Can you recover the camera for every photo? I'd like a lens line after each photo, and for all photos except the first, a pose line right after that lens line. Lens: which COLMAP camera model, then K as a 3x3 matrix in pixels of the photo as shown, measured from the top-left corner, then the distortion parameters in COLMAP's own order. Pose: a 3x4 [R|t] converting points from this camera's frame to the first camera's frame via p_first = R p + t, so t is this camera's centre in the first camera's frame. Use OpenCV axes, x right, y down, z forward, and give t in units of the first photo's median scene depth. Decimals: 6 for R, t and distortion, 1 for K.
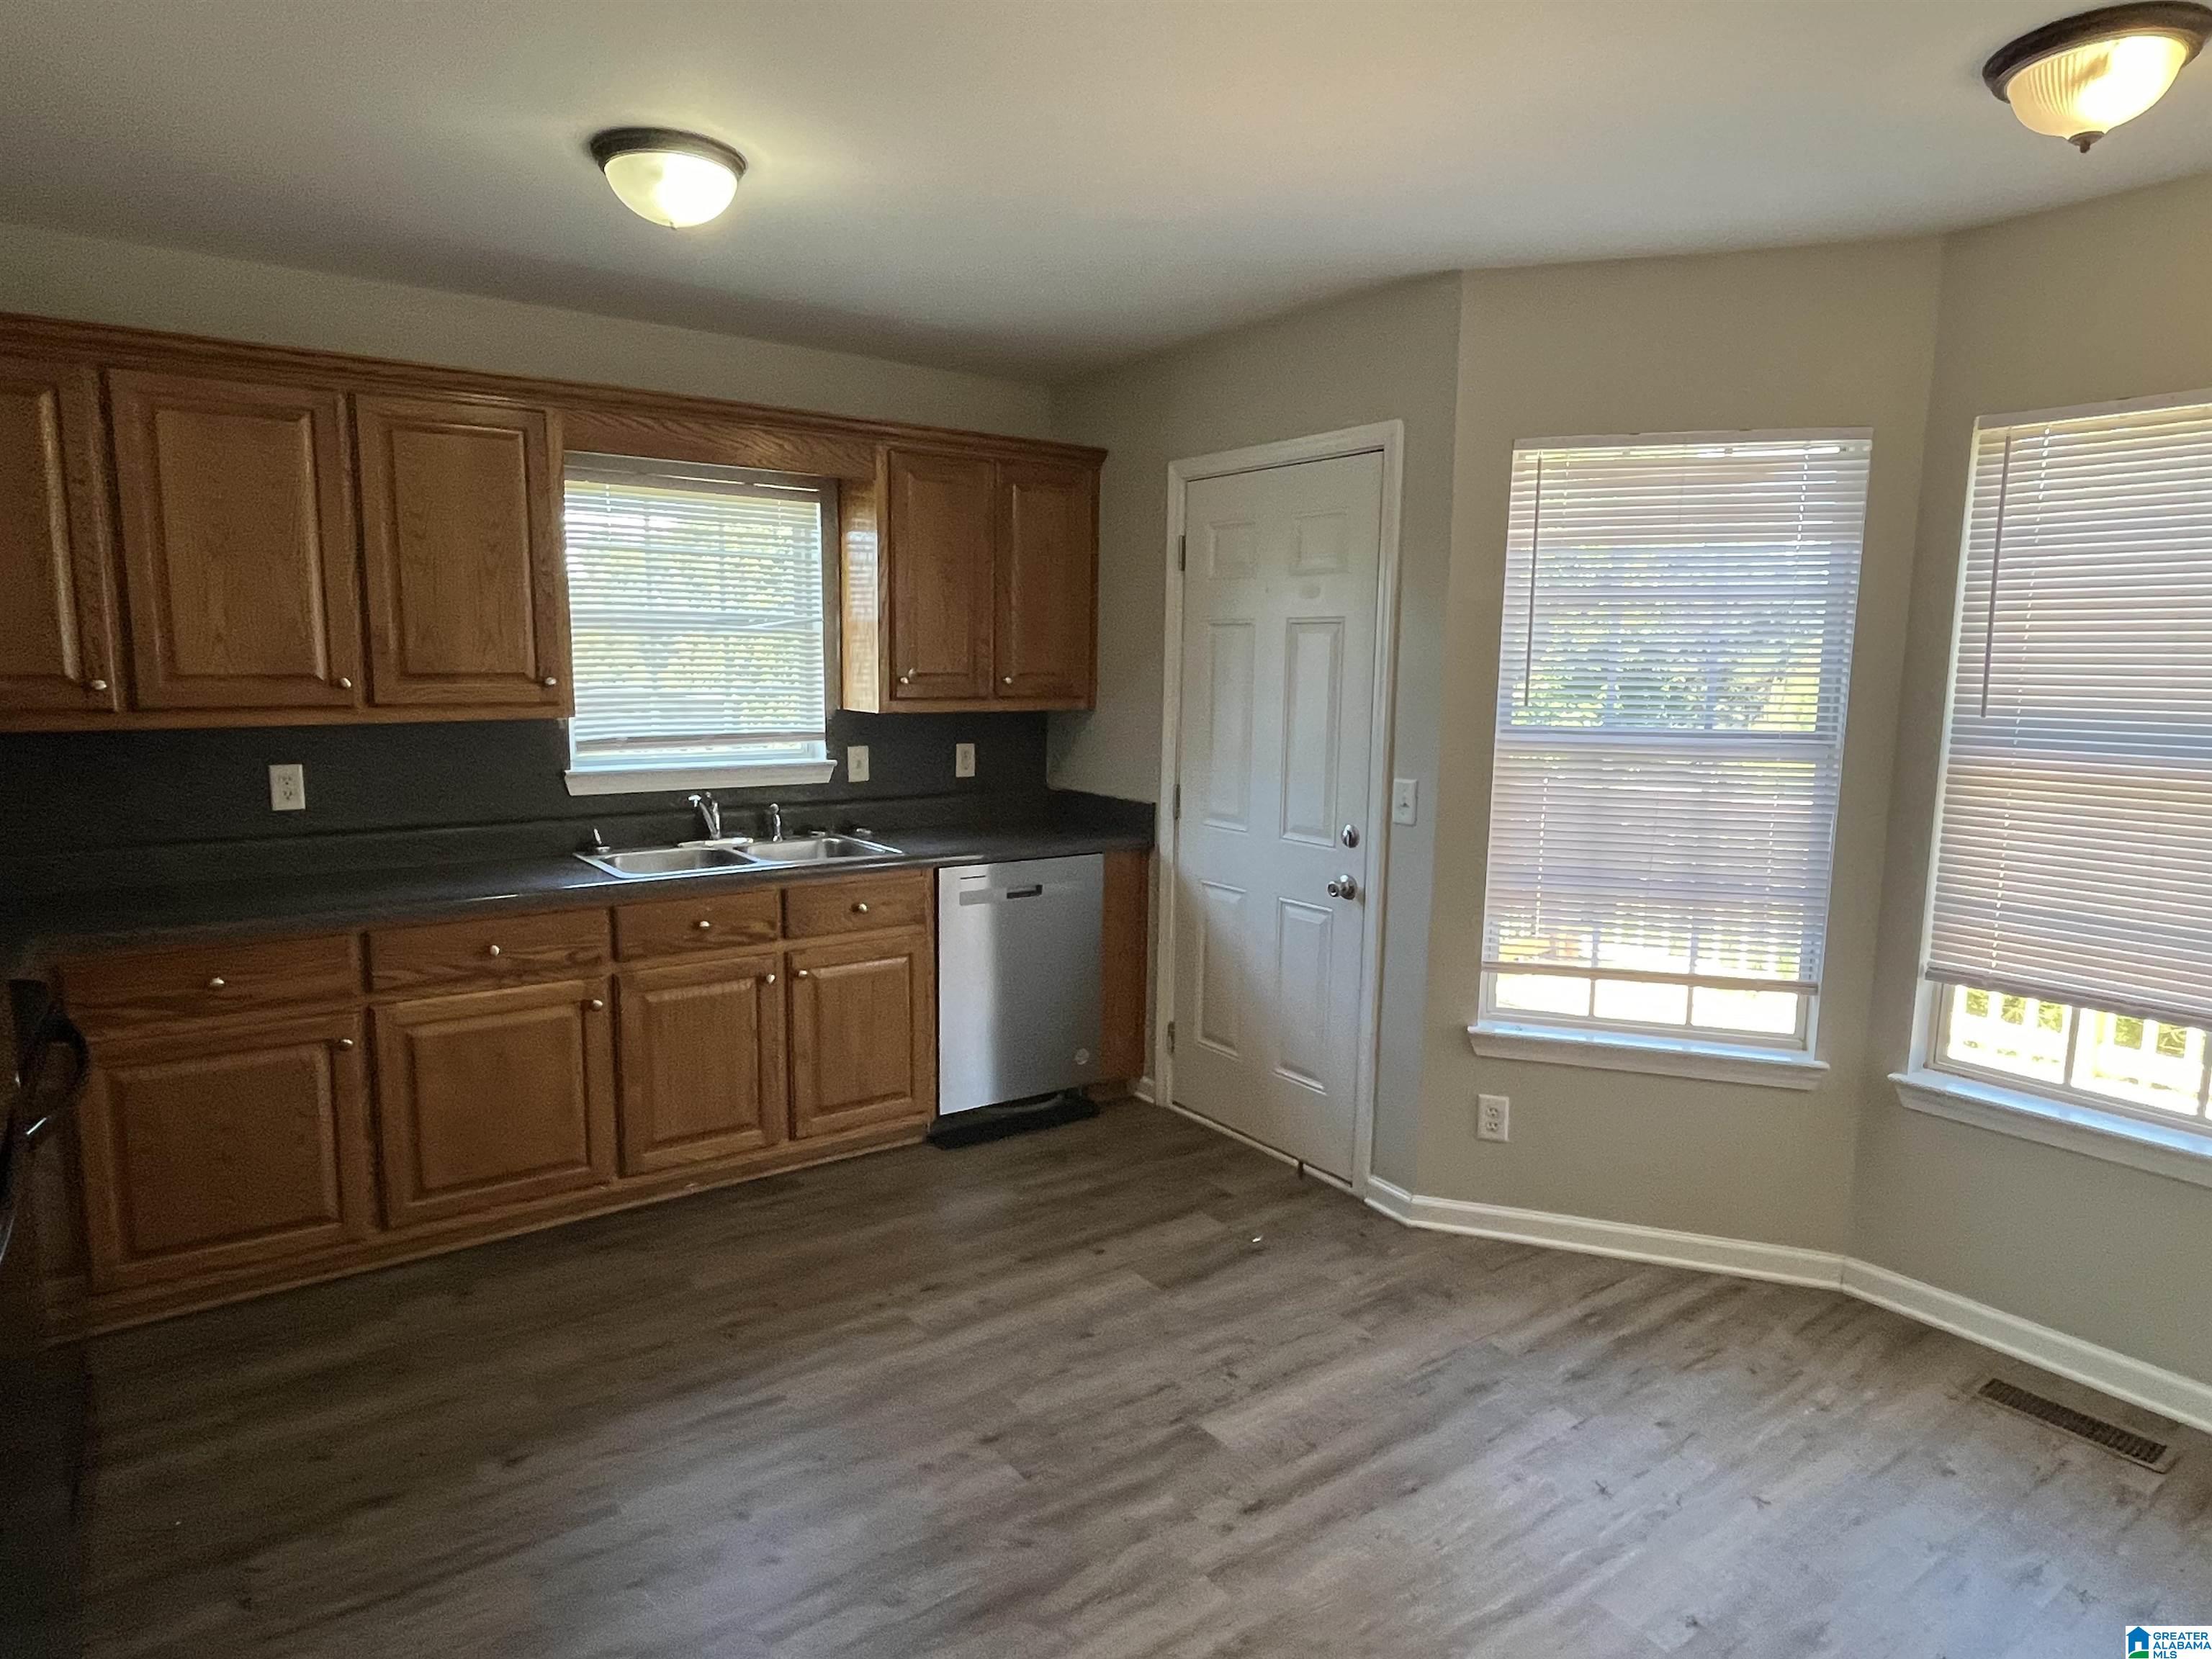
lens RADIAL K [[1302.3, 0, 1110.7], [0, 1302.3, 836.1], [0, 0, 1]] dist [-0.000831, -0.003348]
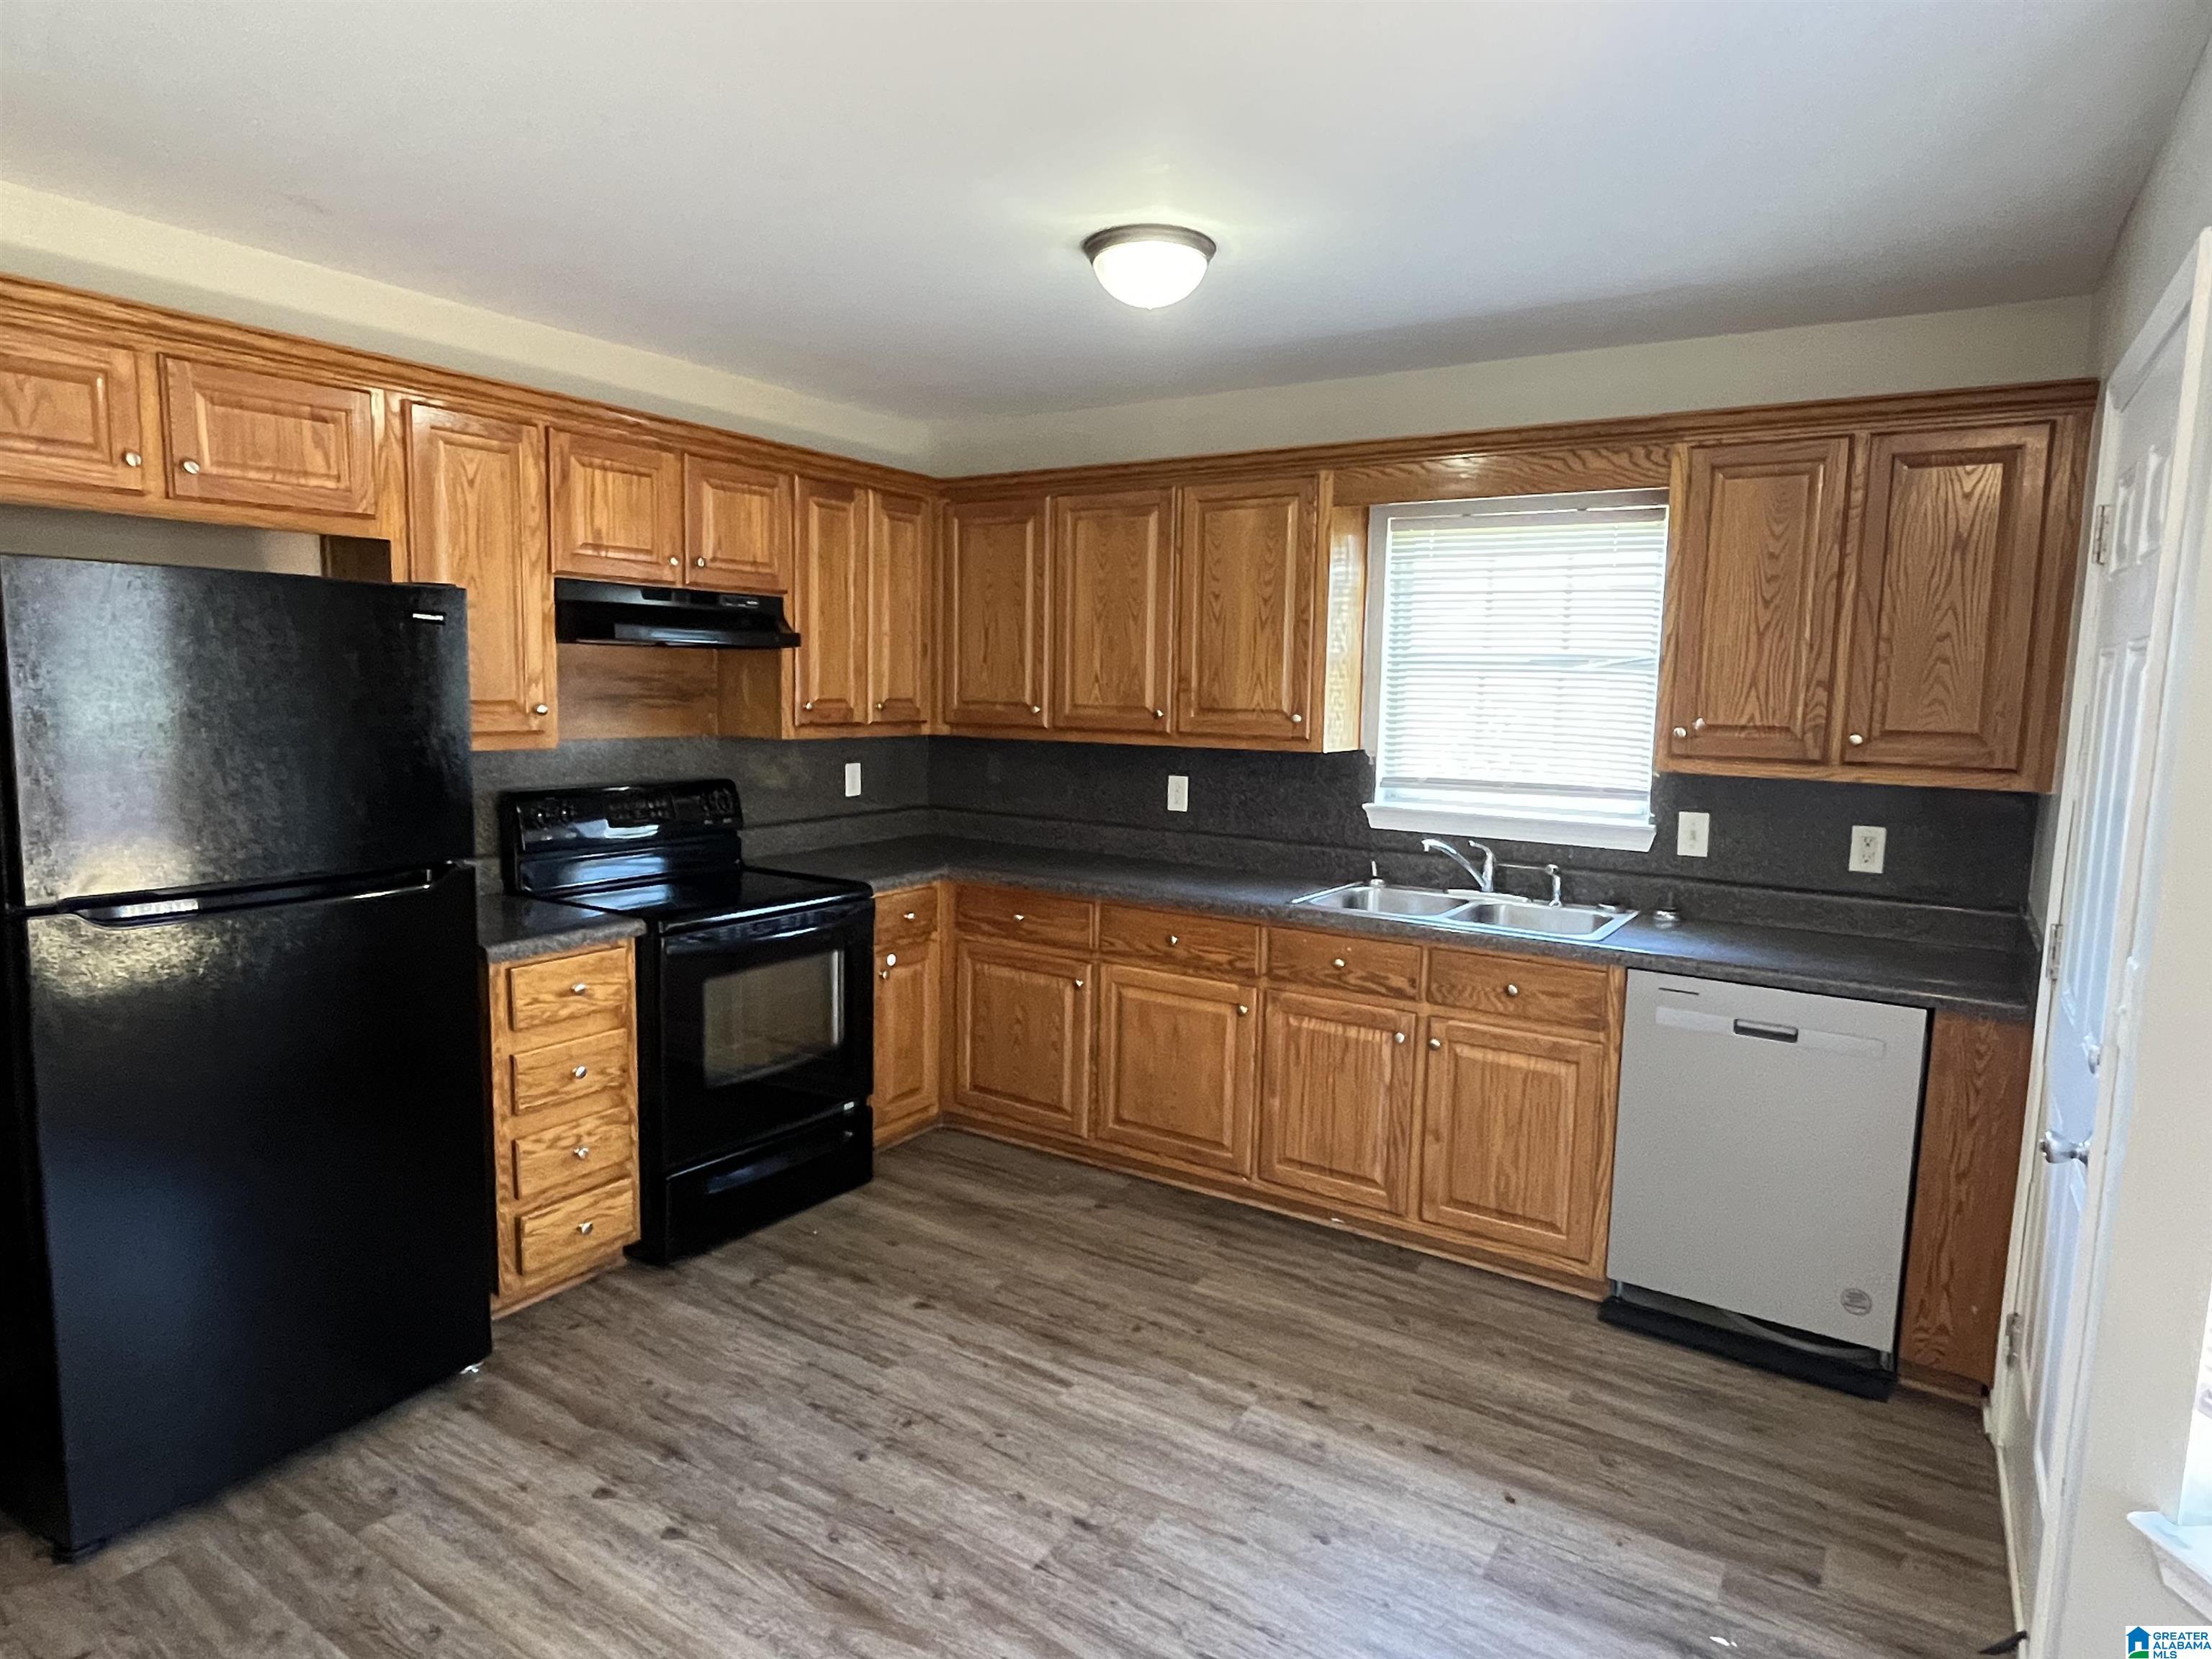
lens RADIAL K [[1302.3, 0, 1110.5], [0, 1302.3, 826.1], [0, 0, 1]] dist [-0.000831, -0.003348]
pose [[0.344974, 0.099627, -0.933310, 0.545467], [-0.147091, 0.987803, 0.051075, -0.060562], [0.927015, 0.119662, 0.355420, 0.464019]]
